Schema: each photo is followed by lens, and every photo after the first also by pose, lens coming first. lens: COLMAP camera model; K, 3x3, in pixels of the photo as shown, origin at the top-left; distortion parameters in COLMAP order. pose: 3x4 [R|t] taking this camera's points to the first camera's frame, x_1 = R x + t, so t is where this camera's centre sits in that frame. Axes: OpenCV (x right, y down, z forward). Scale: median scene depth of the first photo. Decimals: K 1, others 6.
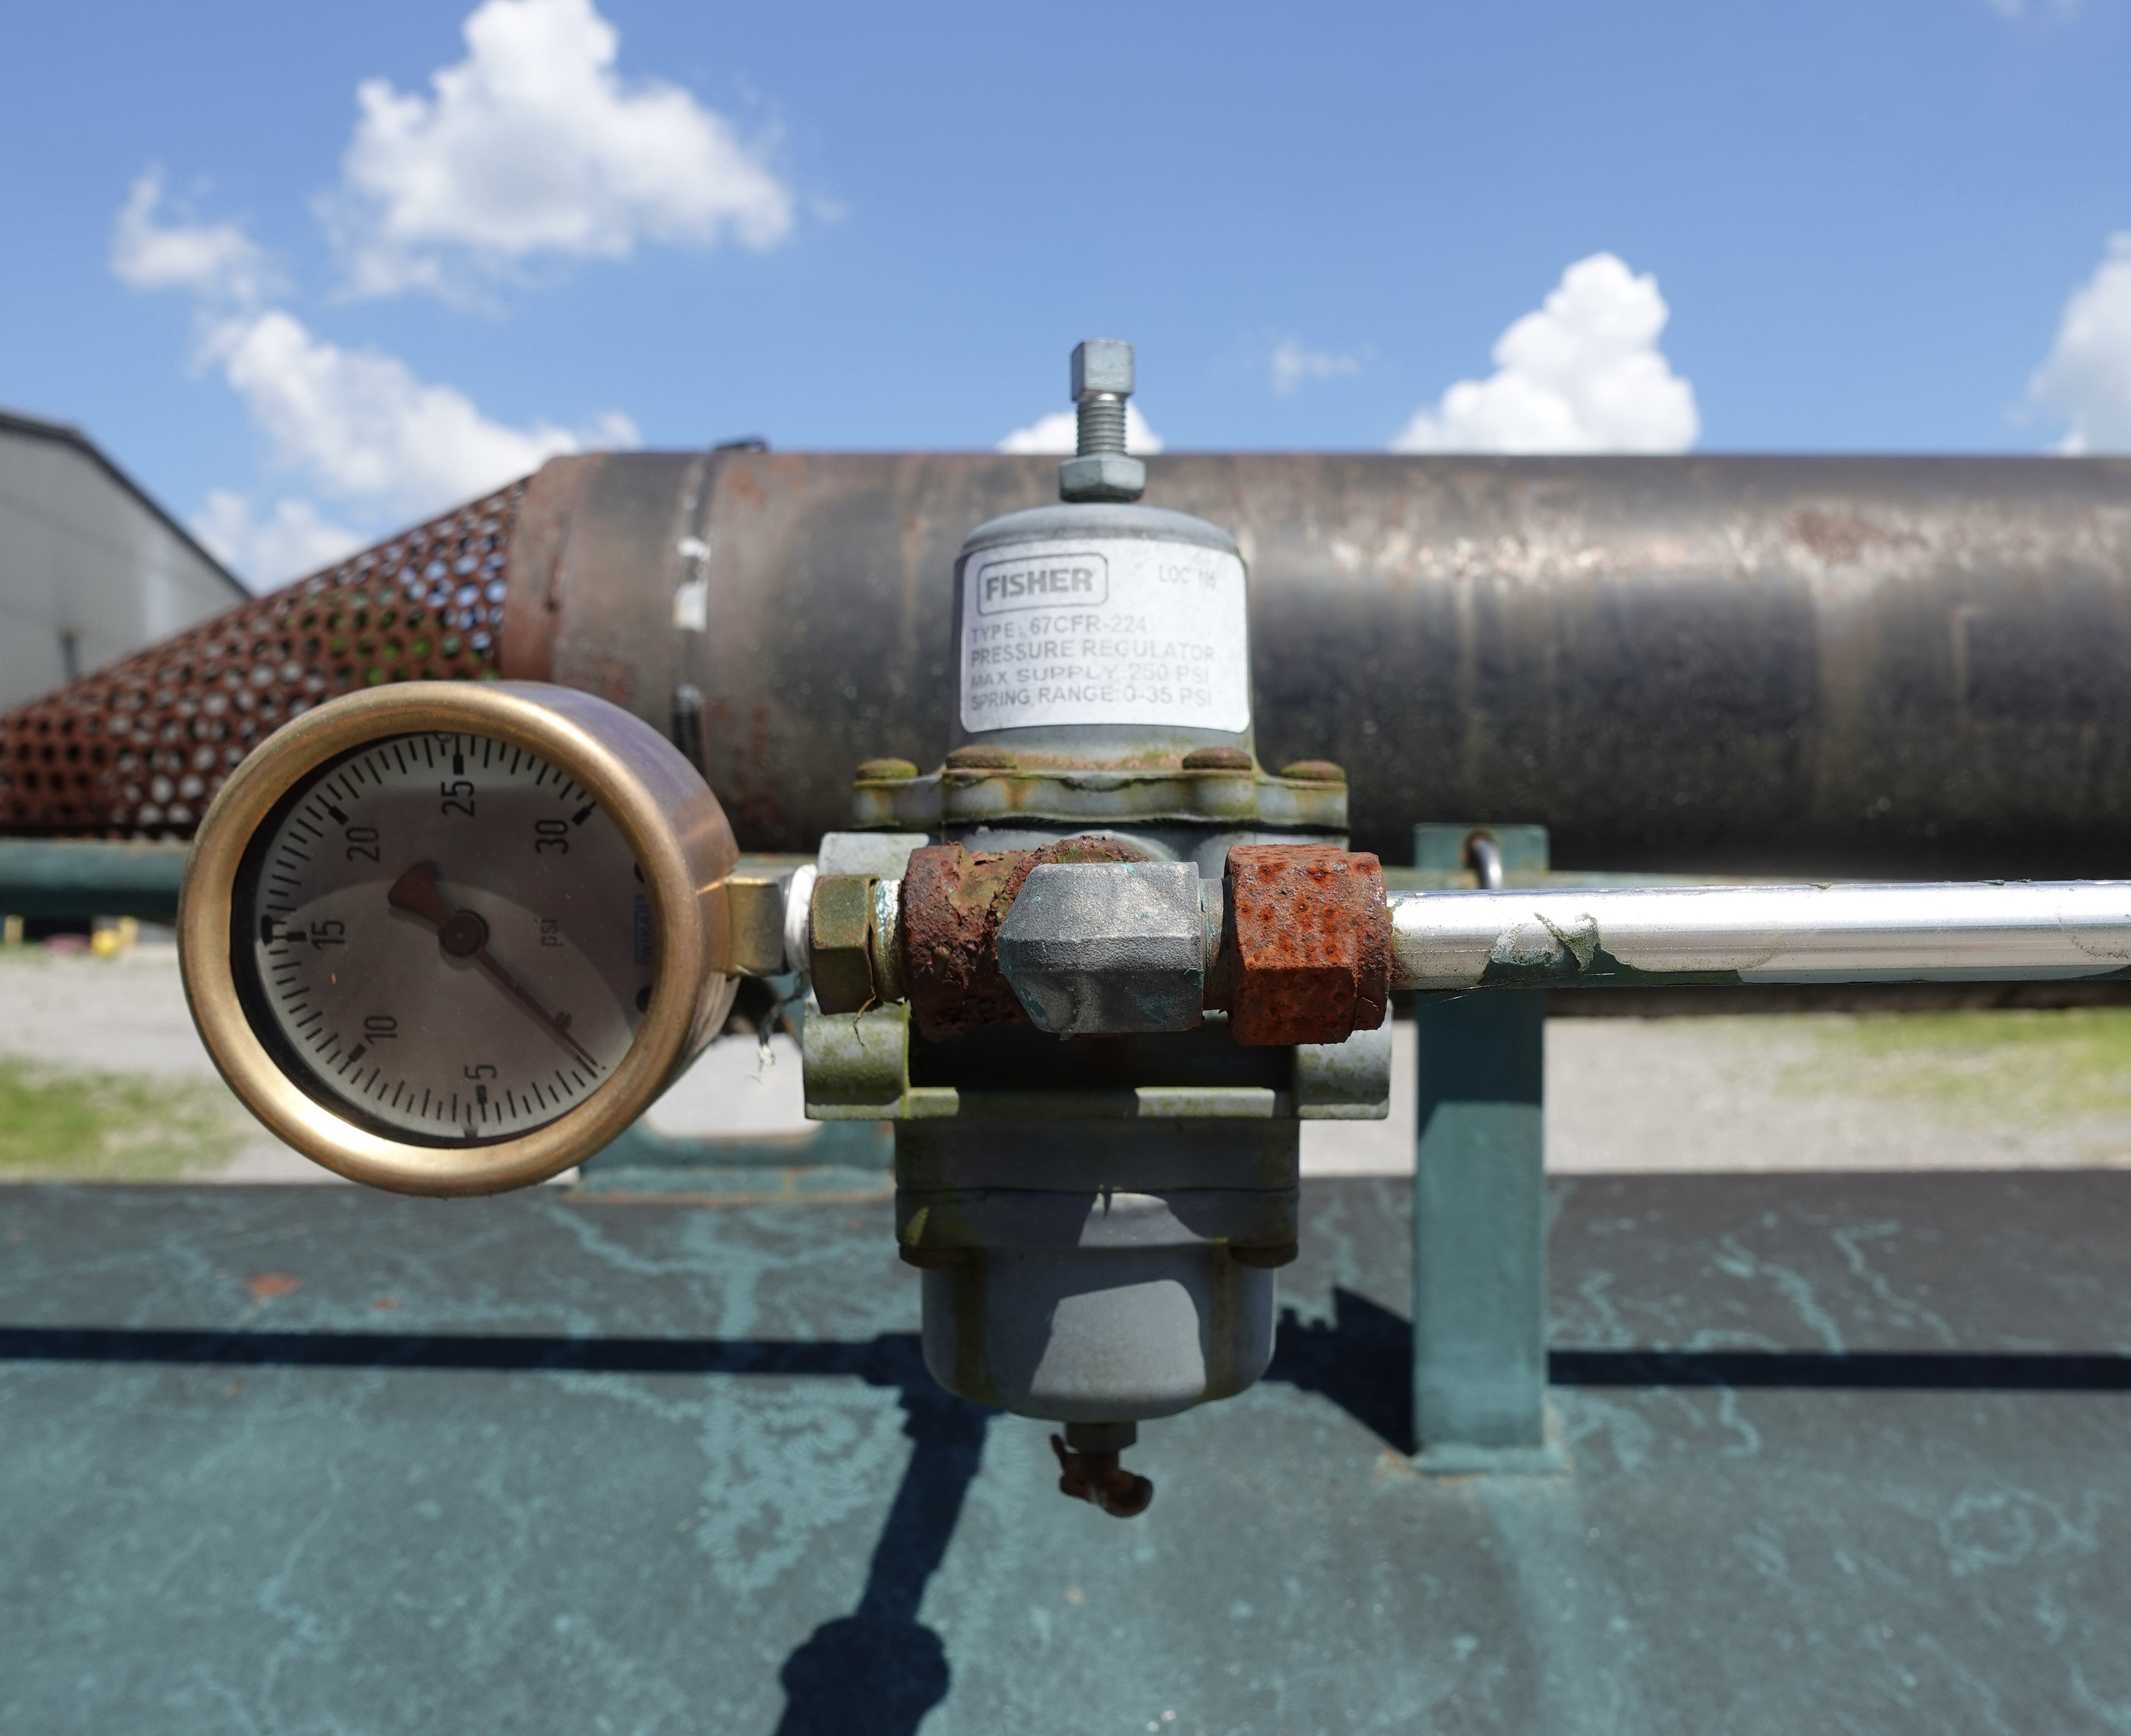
lens RADIAL K [[1778.9, 0, 1105.7], [0, 1778.9, 955.3], [0, 0, 1]] dist [0.001254, -0.001461]
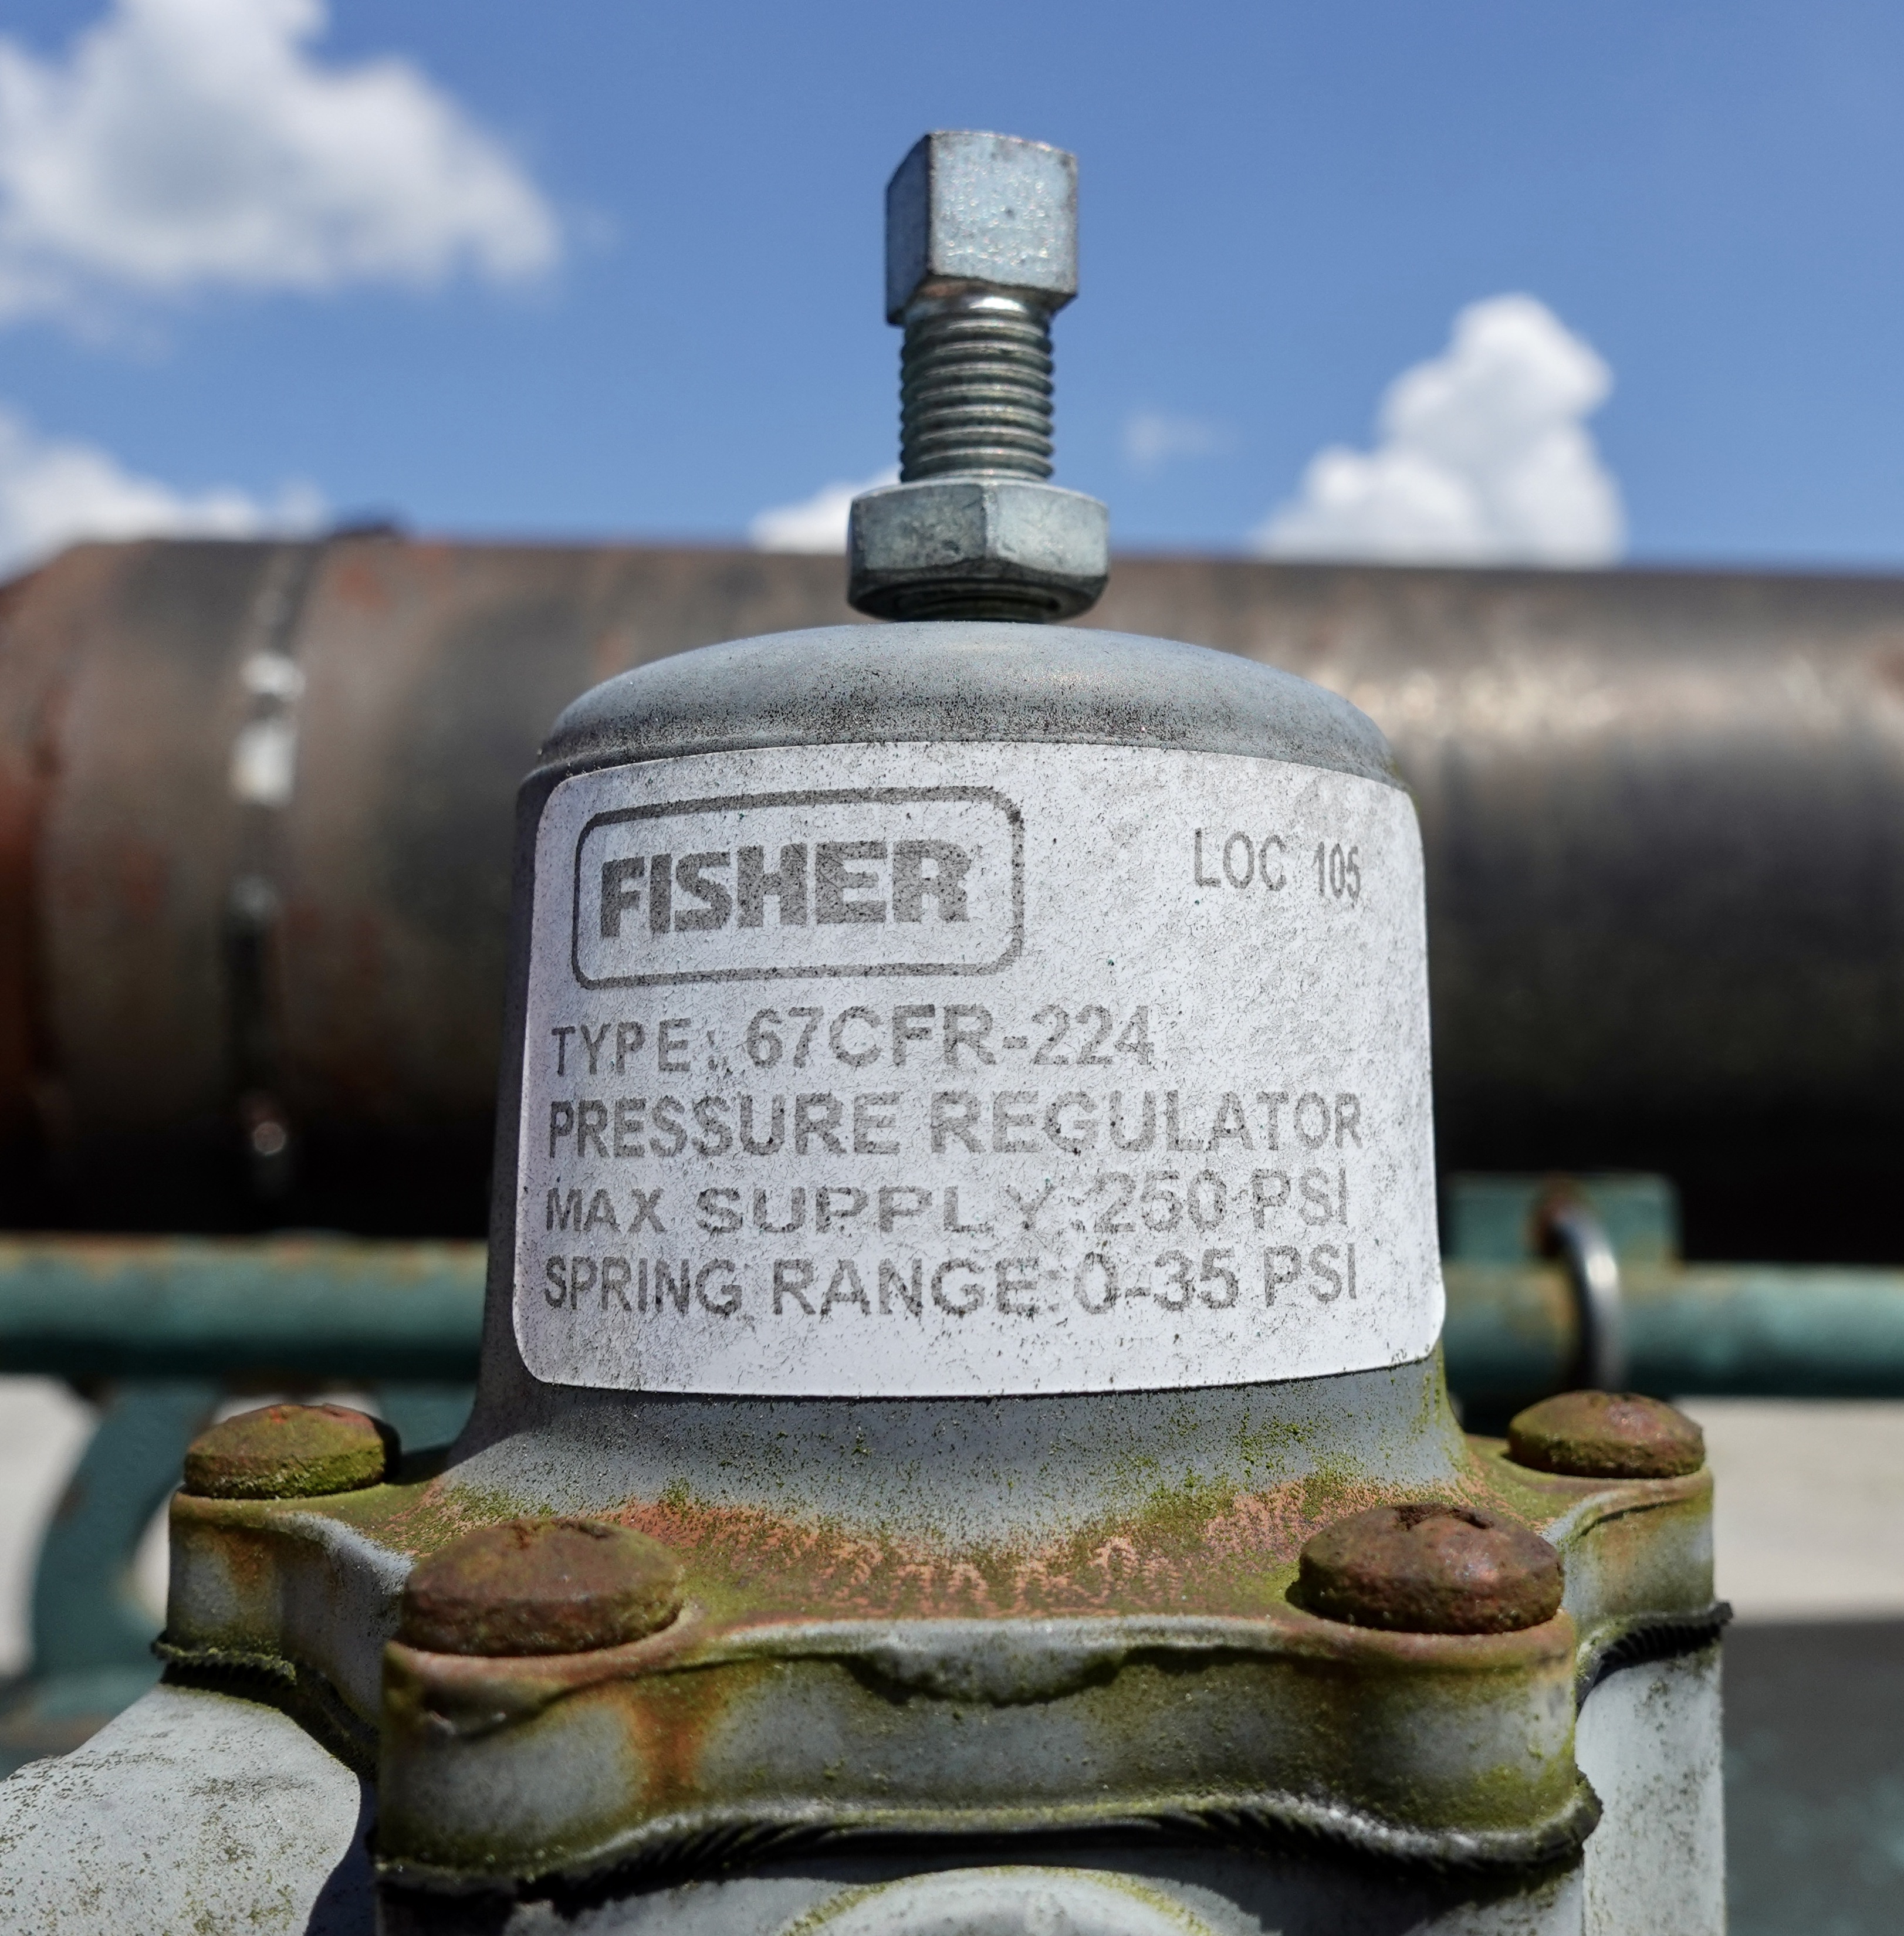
lens RADIAL K [[2179.1, 0, 952.0], [0, 2179.1, 968.0], [0, 0, 1]] dist [-0.000893, 0.009299]
pose [[0.999350, 0.010651, 0.034439, -0.021655], [-0.007508, 0.995902, -0.090127, -0.164745], [-0.035258, 0.089810, 0.995335, 0.649231]]
